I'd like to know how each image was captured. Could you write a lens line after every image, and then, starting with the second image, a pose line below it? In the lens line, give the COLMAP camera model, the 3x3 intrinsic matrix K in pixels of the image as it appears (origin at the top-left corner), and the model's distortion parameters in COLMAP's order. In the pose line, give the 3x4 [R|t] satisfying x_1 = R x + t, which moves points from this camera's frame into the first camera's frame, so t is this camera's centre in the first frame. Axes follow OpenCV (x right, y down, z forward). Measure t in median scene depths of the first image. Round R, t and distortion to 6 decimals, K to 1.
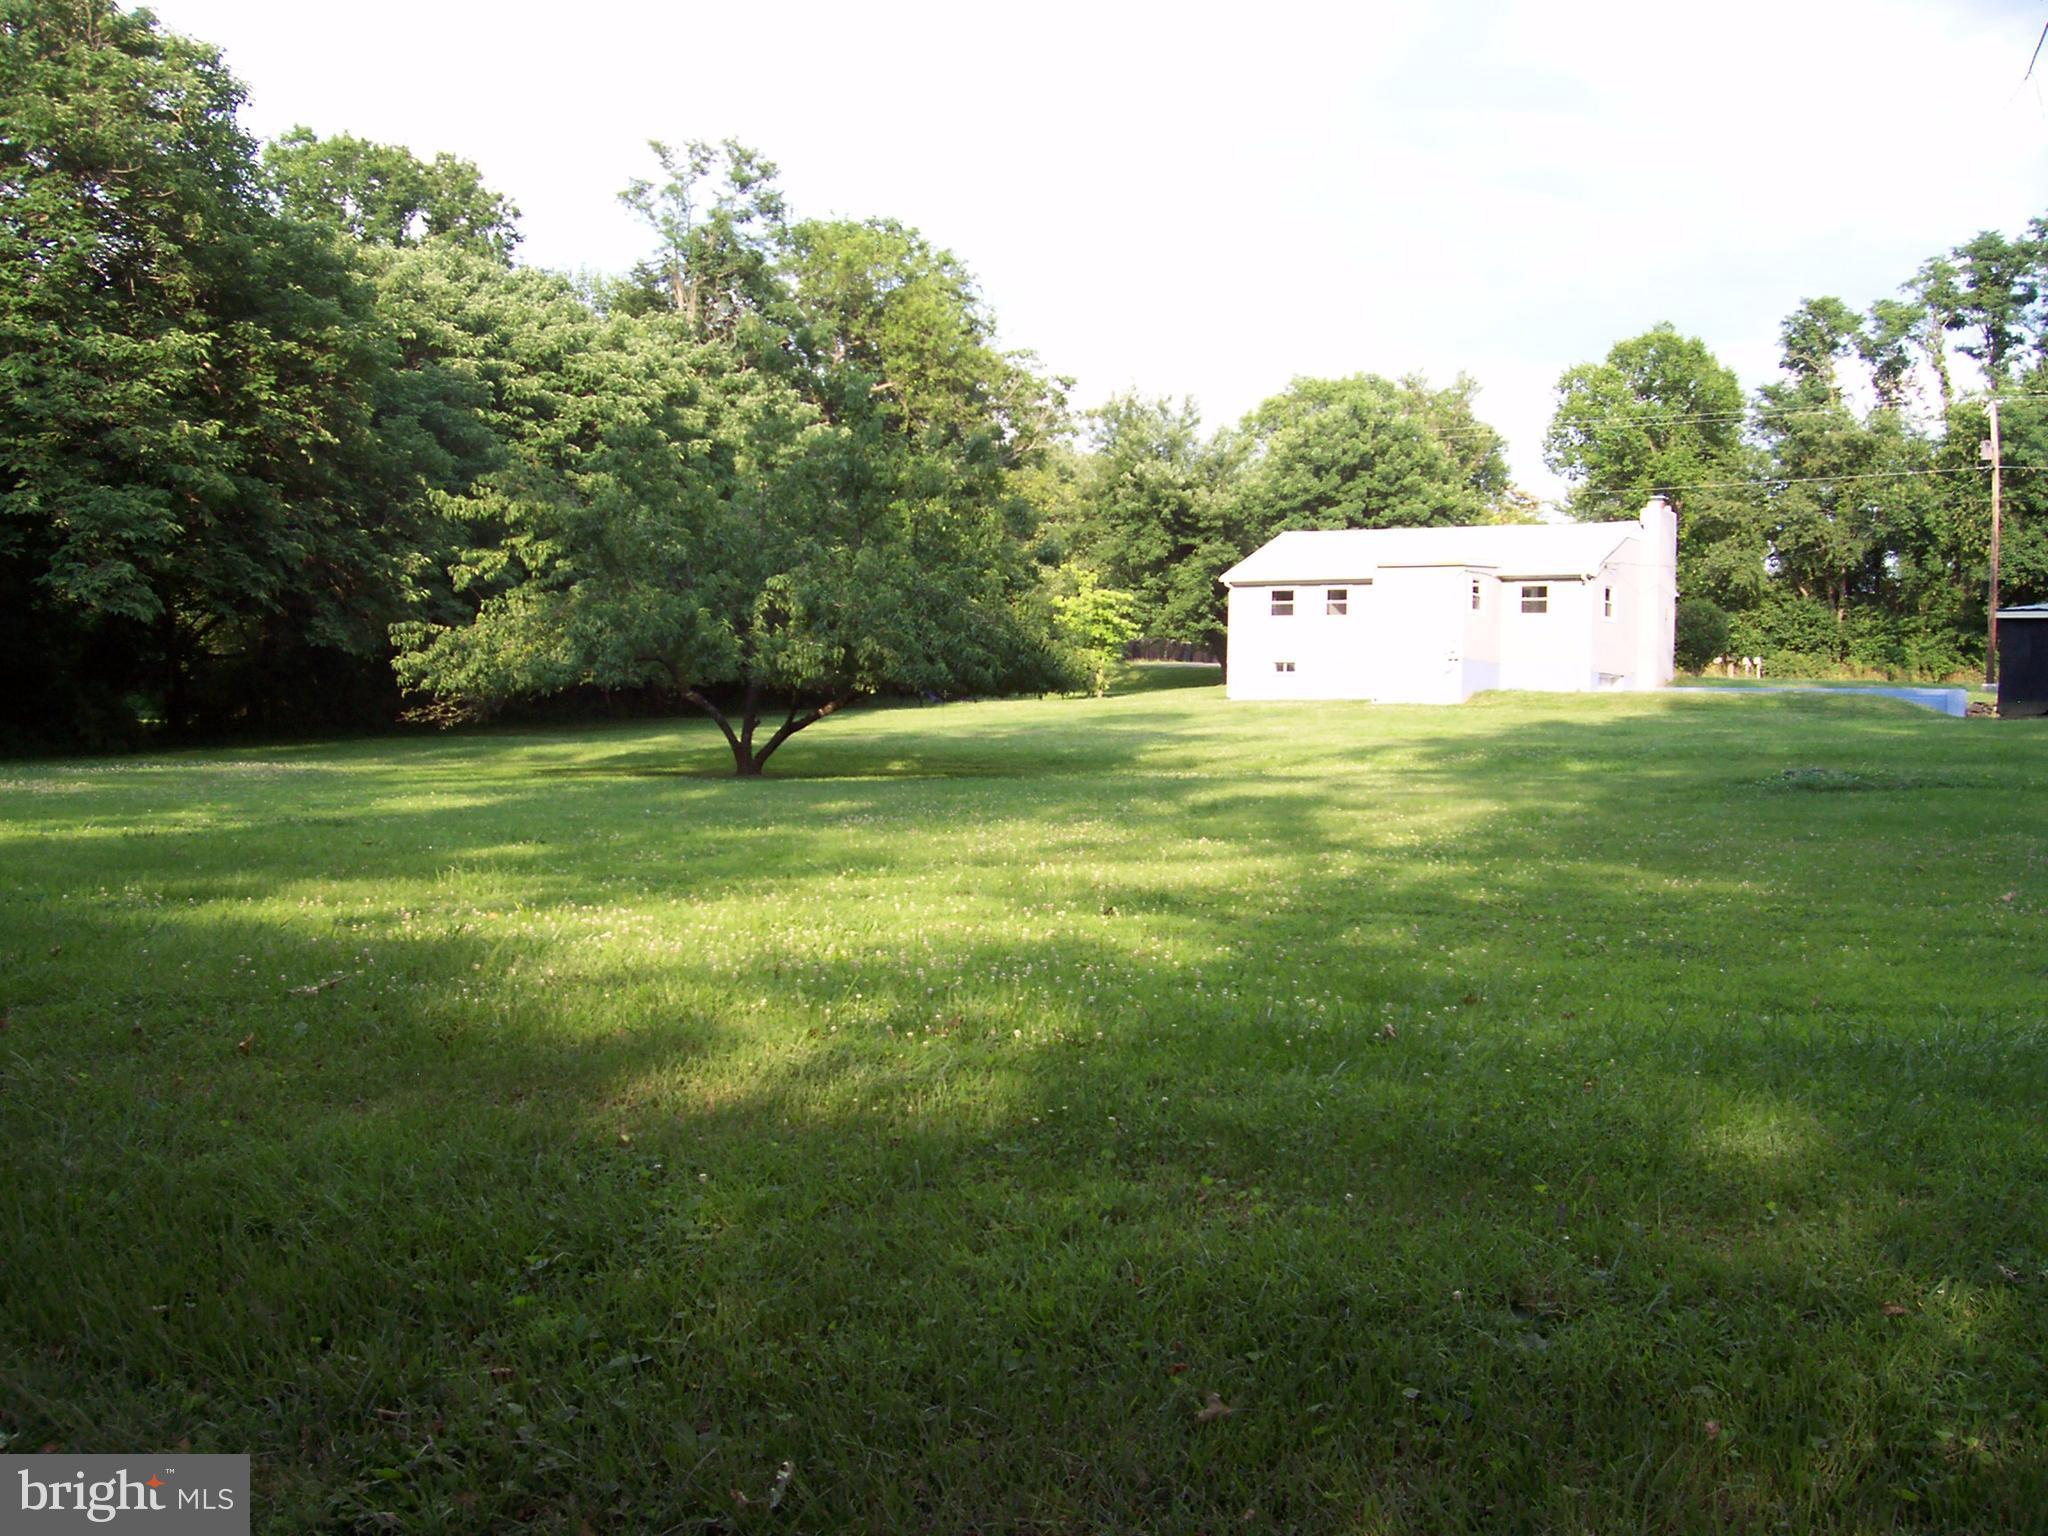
lens RADIAL K [[2085.9, 0, 1015.8], [0, 2085.9, 791.6], [0, 0, 1]] dist [-0.187662, 0.209864]
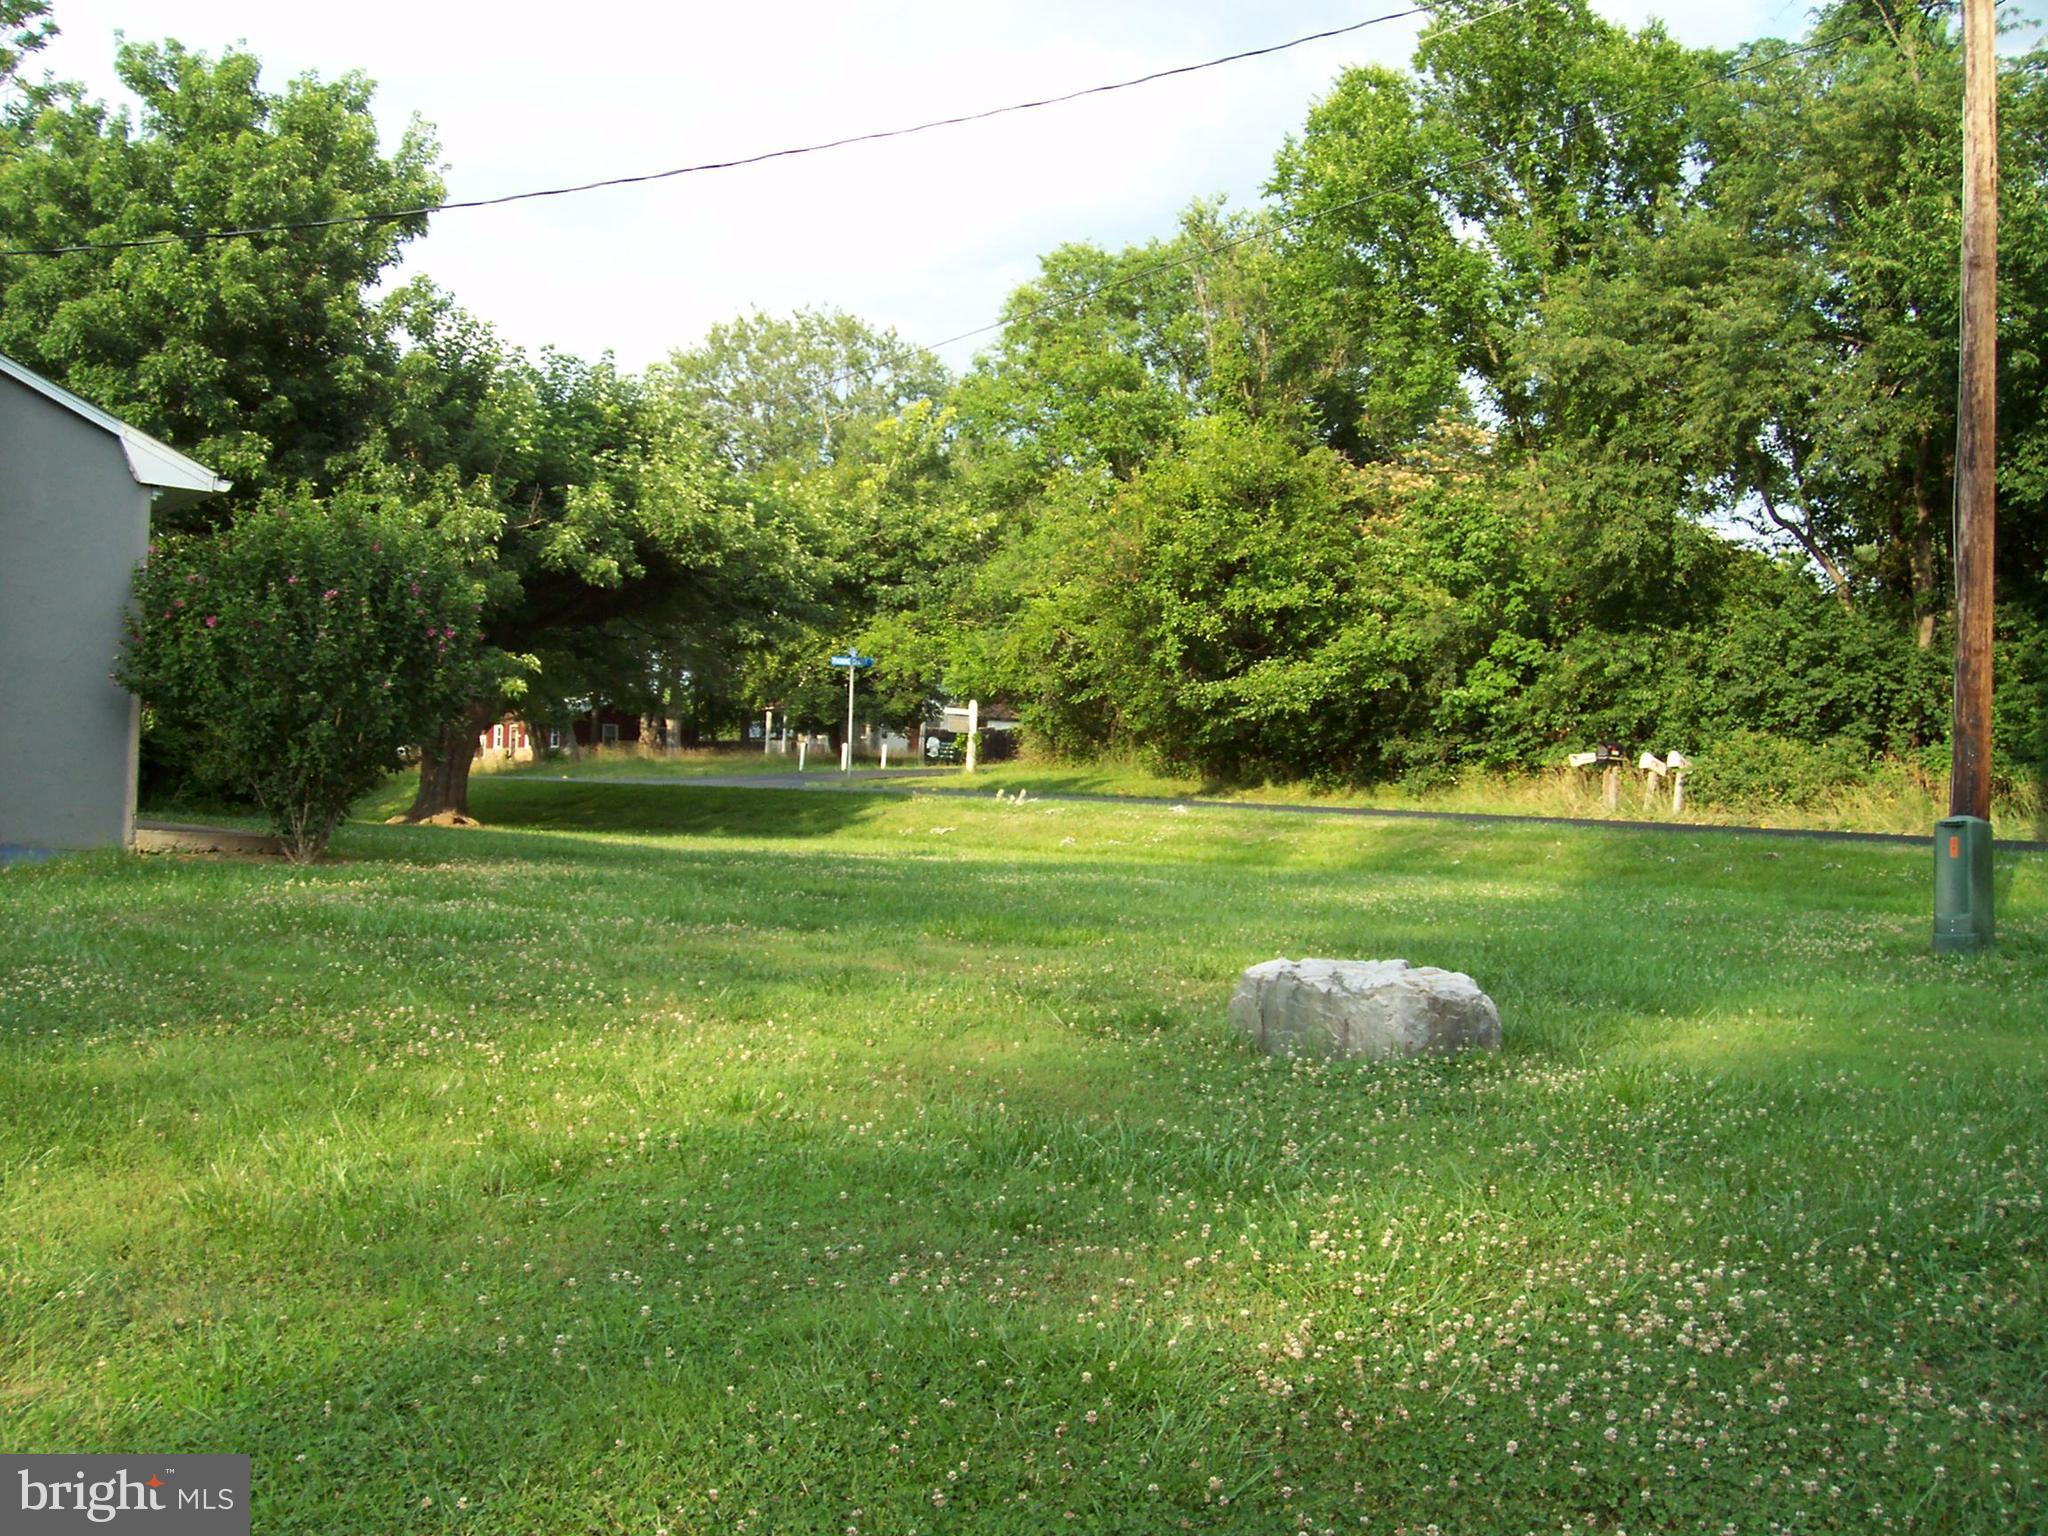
lens RADIAL K [[2021.0, 0, 1014.7], [0, 2021.0, 771.4], [0, 0, 1]] dist [-0.188967, 0.177122]
pose [[0.956439, -0.000717, -0.291932, 0.363999], [-0.015070, 0.998542, -0.051826, -0.042641], [0.291544, 0.053968, 0.955034, 0.638876]]
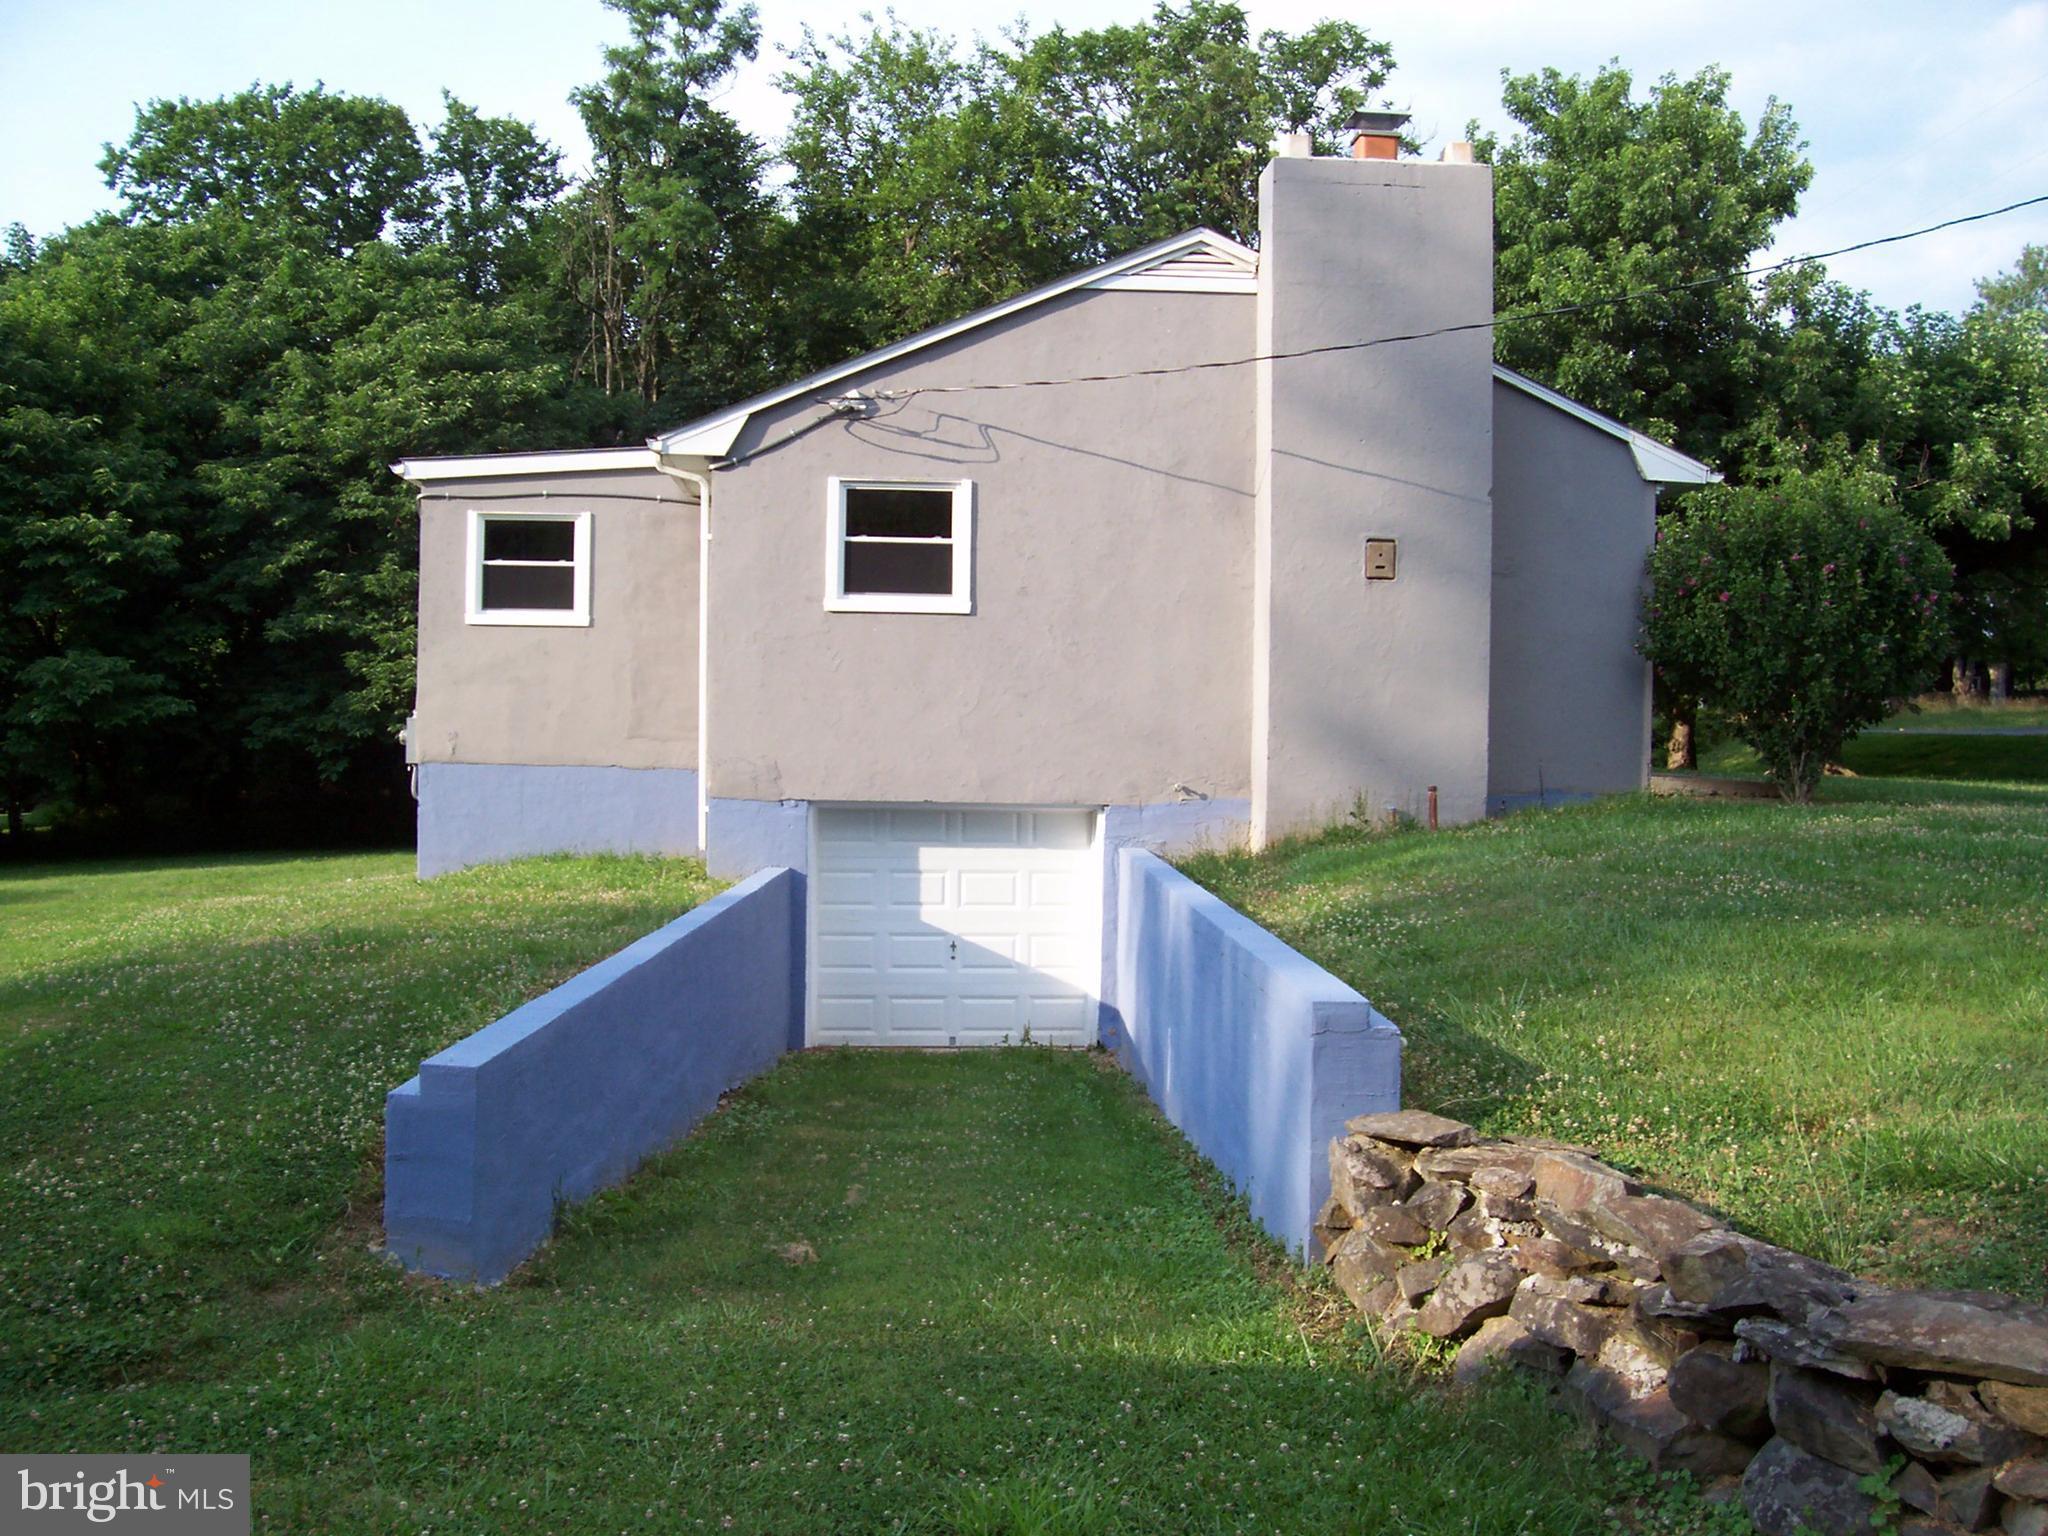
lens RADIAL K [[2021.0, 0, 1014.7], [0, 2021.0, 771.4], [0, 0, 1]] dist [-0.188967, 0.177122]
pose [[0.608067, -0.000928, -0.793885, 0.362539], [-0.022564, 0.999575, -0.018450, -0.040696], [0.793565, 0.029132, 0.607788, 0.606970]]
